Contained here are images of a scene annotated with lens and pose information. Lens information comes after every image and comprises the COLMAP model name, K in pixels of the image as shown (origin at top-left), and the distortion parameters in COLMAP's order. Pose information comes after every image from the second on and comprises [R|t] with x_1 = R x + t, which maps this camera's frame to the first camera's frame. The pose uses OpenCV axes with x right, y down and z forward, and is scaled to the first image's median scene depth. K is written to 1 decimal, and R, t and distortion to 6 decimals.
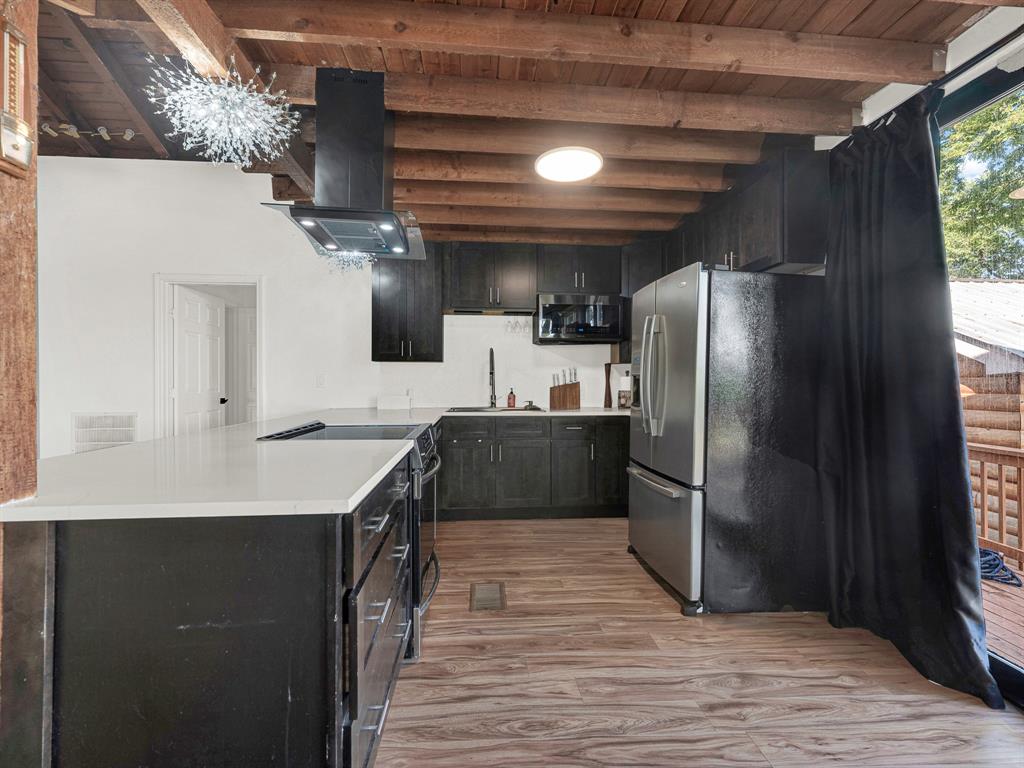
lens RADIAL K [[486.2, 0, 510.5], [0, 486.2, 382.1], [0, 0, 1]] dist [0.000387, 0.001003]
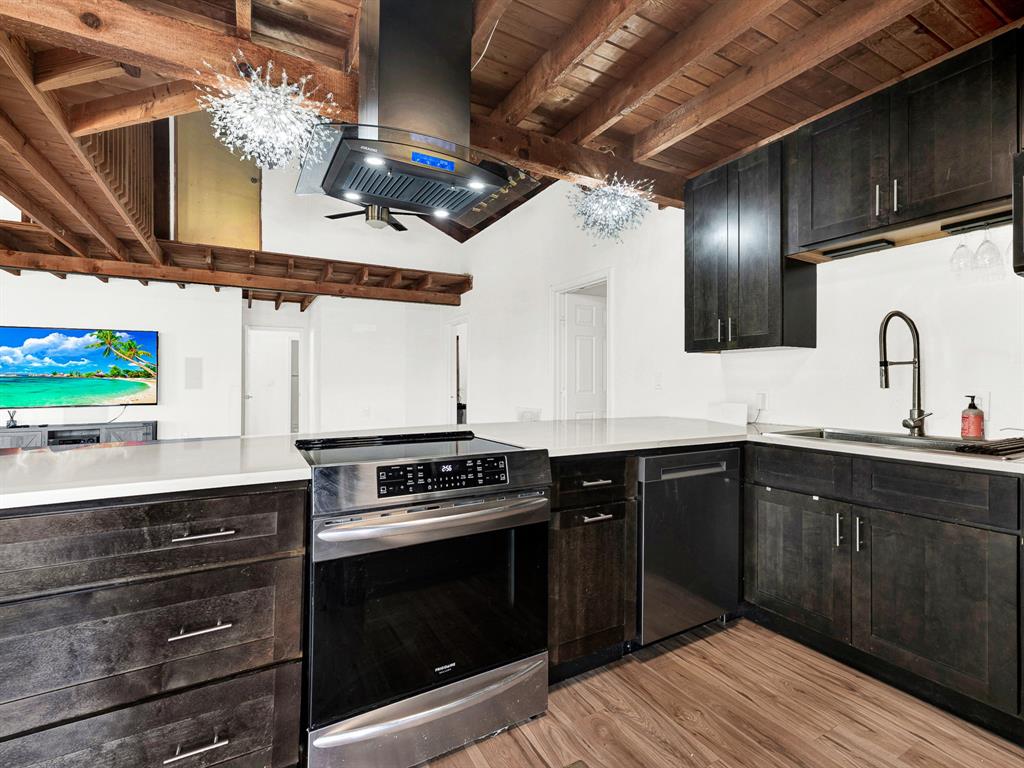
lens RADIAL K [[486.2, 0, 512.5], [0, 486.2, 383.6], [0, 0, 1]] dist [0.000387, 0.001003]
pose [[0.412306, -0.003830, -0.911037, 0.253189], [0.000951, 0.999992, -0.003773, 0.003279], [0.911045, 0.000690, 0.412307, 0.480826]]
